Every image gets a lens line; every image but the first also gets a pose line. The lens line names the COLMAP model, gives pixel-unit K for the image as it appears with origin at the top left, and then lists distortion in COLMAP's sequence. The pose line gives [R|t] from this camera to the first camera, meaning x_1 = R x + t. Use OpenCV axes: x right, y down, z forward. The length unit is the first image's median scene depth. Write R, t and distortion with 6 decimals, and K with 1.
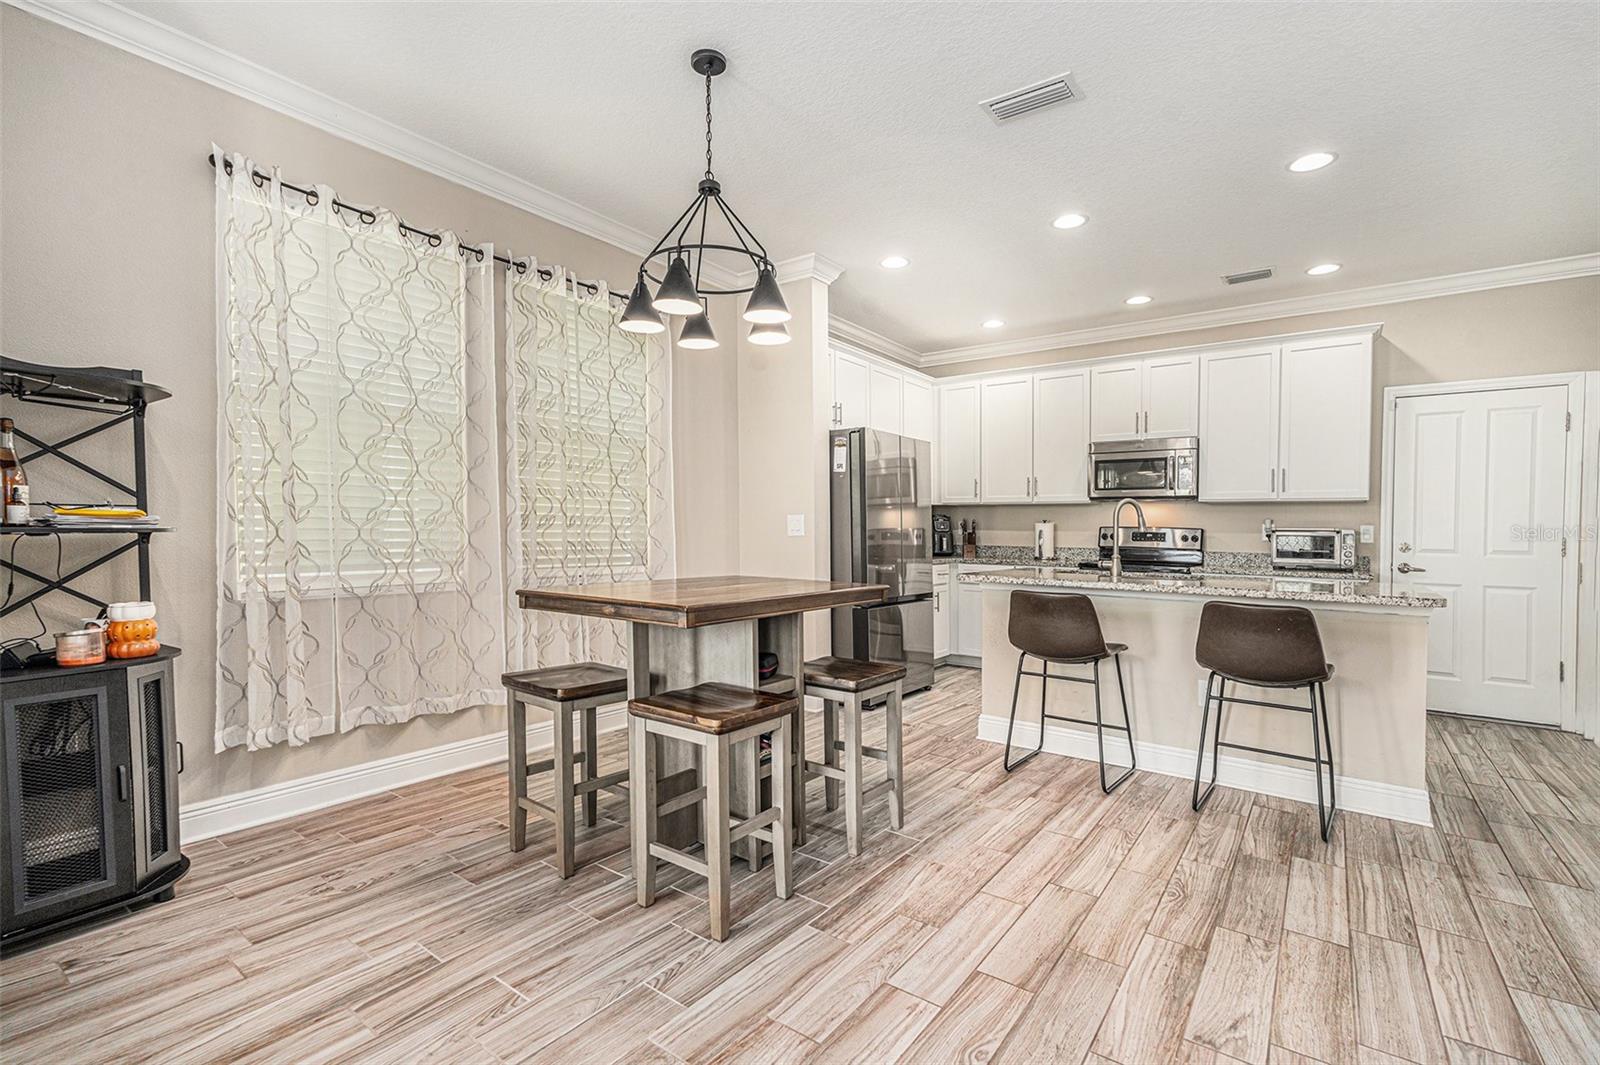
lens RADIAL K [[729.5, 0, 783.0], [0, 729.5, 557.1], [0, 0, 1]] dist [-0.006115, -0.001964]
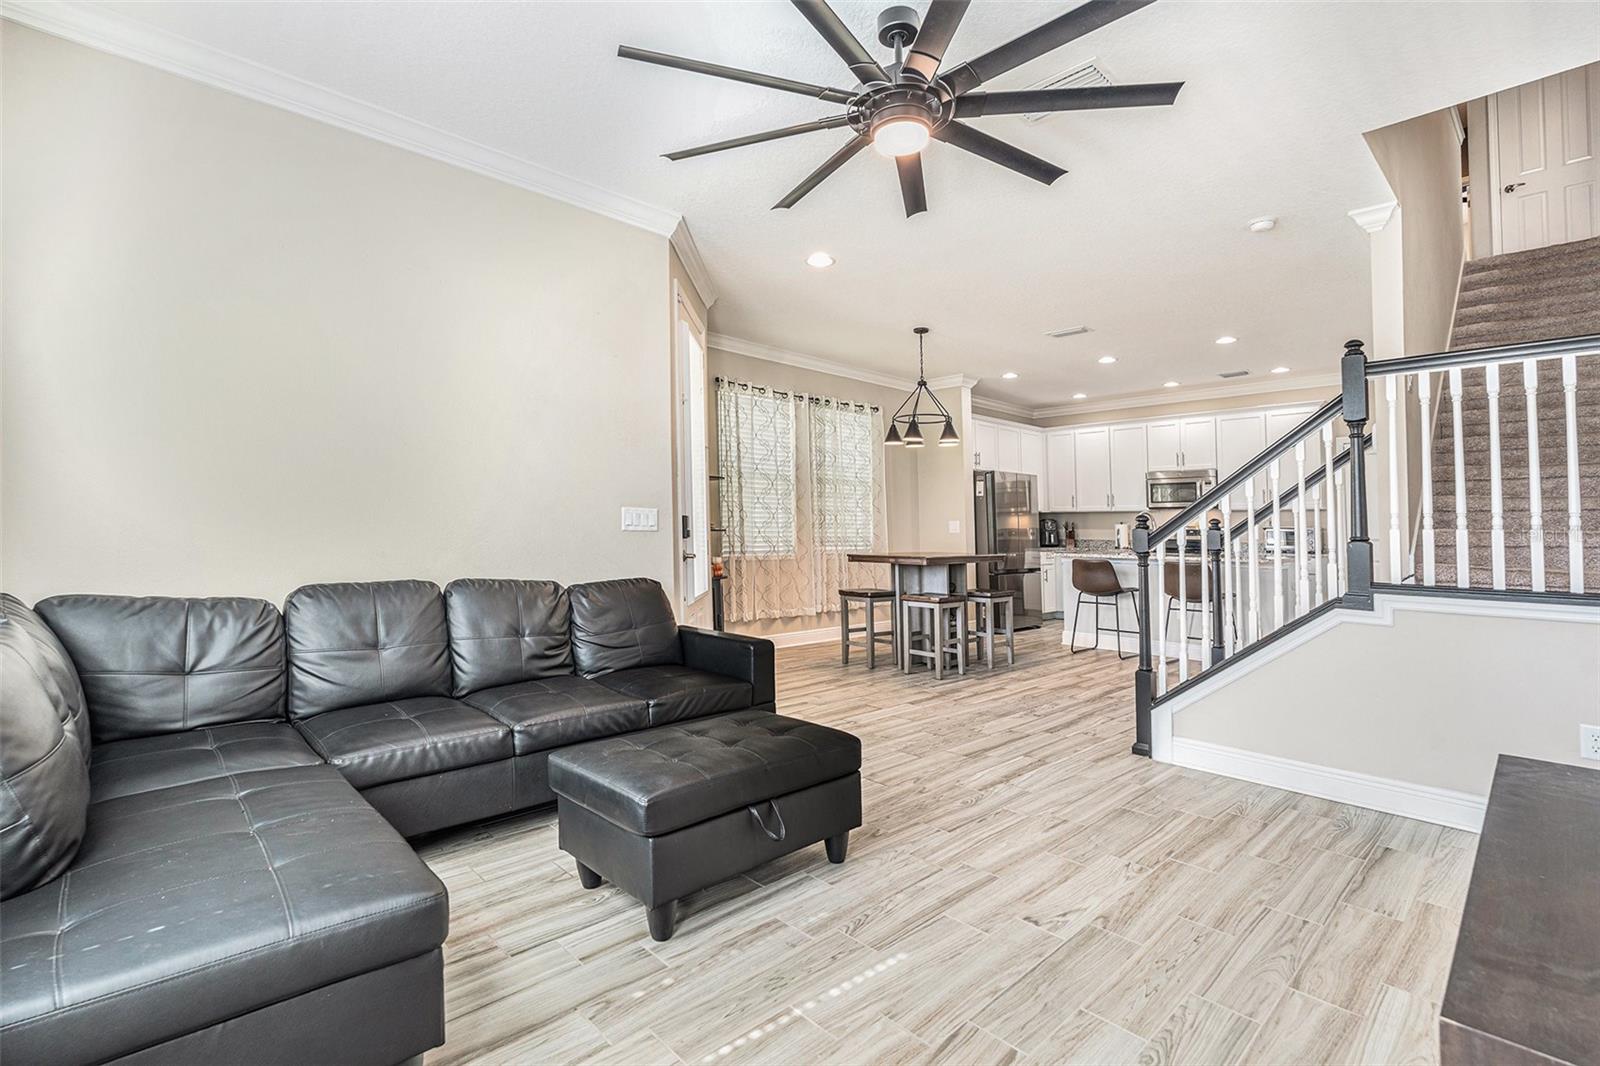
lens RADIAL K [[729.5, 0, 788.7], [0, 729.5, 520.5], [0, 0, 1]] dist [-0.006115, -0.001964]
pose [[0.985207, -0.009304, -0.171116, -0.075195], [0.000402, 0.998648, -0.051983, 0.032074], [0.171369, 0.051145, 0.983879, -0.791767]]
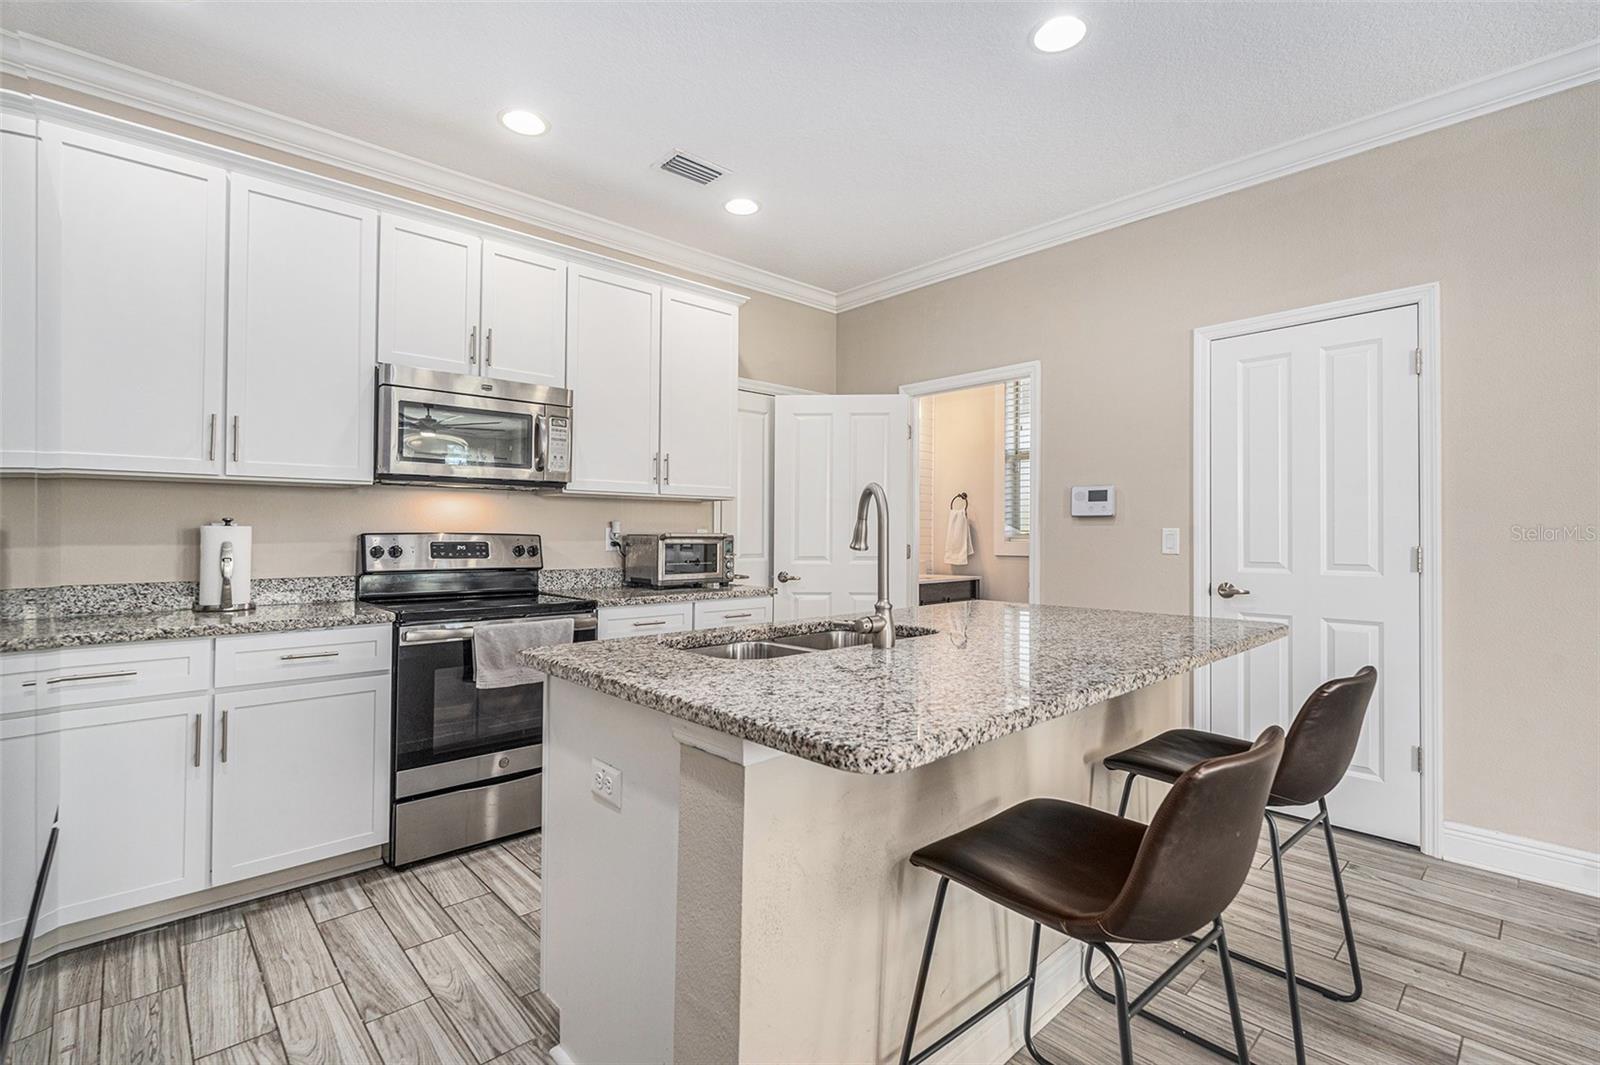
lens RADIAL K [[729.5, 0, 806.0], [0, 729.5, 520.2], [0, 0, 1]] dist [-0.006115, -0.001964]
pose [[0.180057, 0.001907, 0.983654, -0.007235], [0.039150, 0.999192, -0.009104, -0.044842], [-0.982877, 0.040149, 0.179837, 0.800413]]
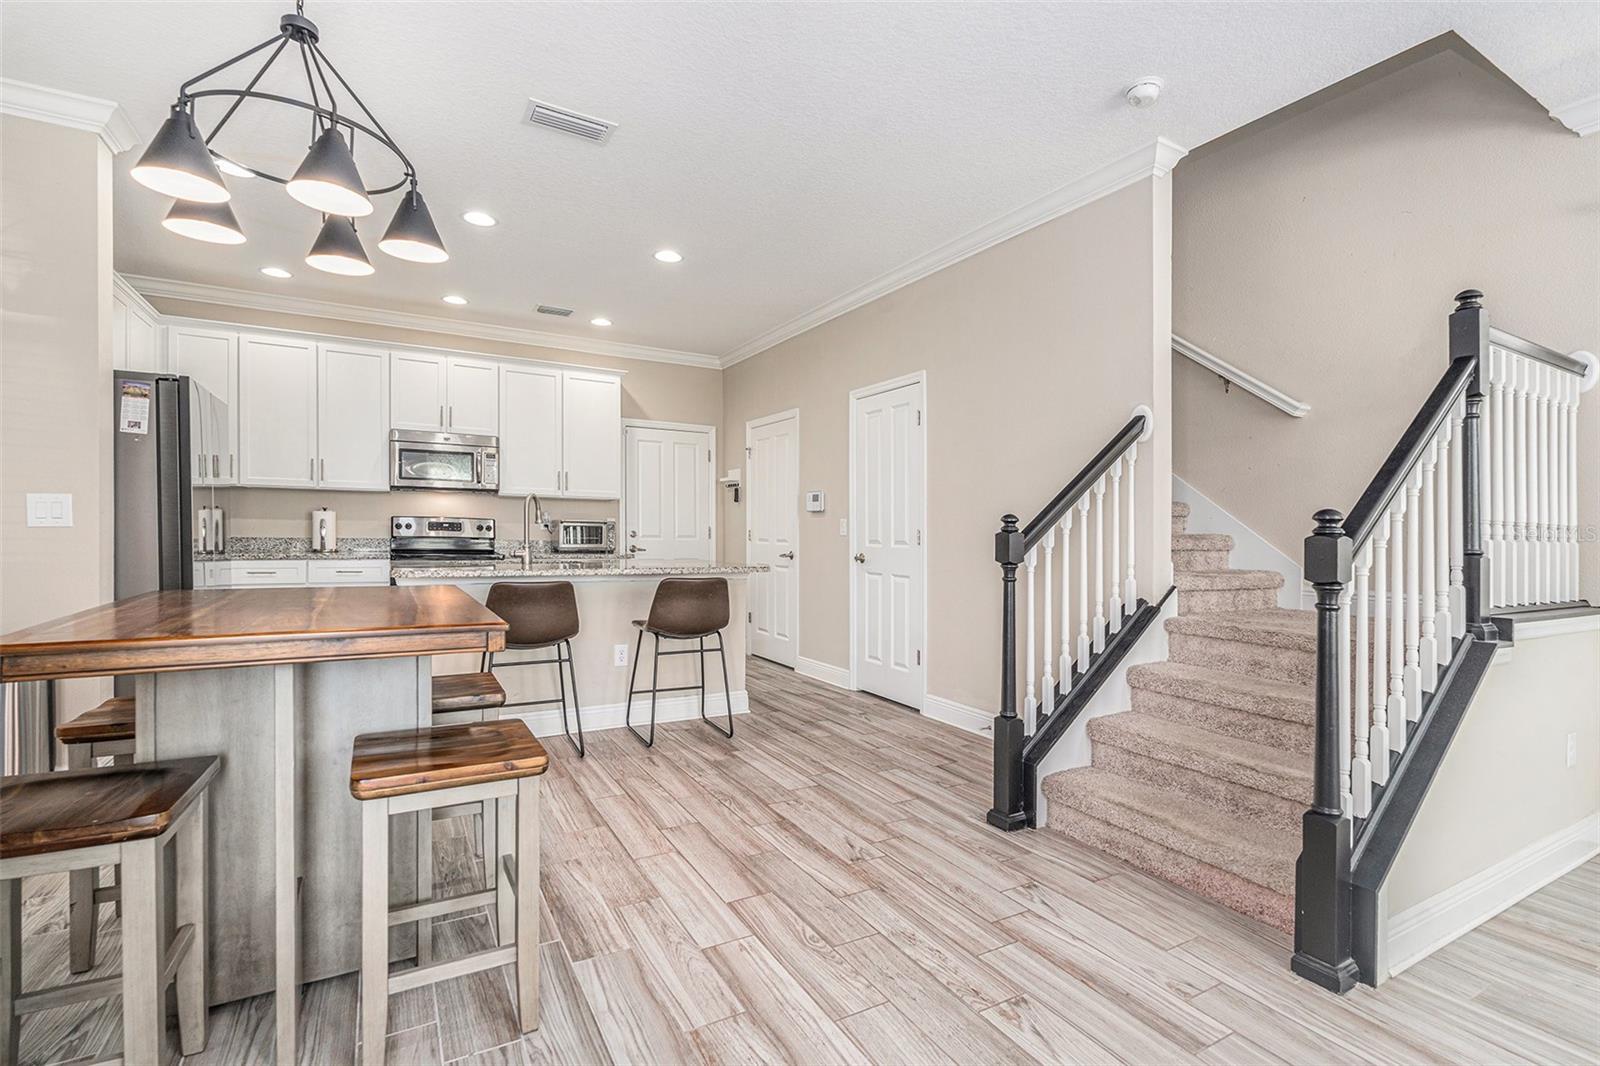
lens RADIAL K [[729.5, 0, 785.9], [0, 729.5, 524.4], [0, 0, 1]] dist [-0.006115, -0.001964]
pose [[0.400843, -0.000275, 0.916147, -0.314876], [0.026014, 0.999600, -0.011082, -0.008428], [-0.915777, 0.028275, 0.400690, 0.178058]]
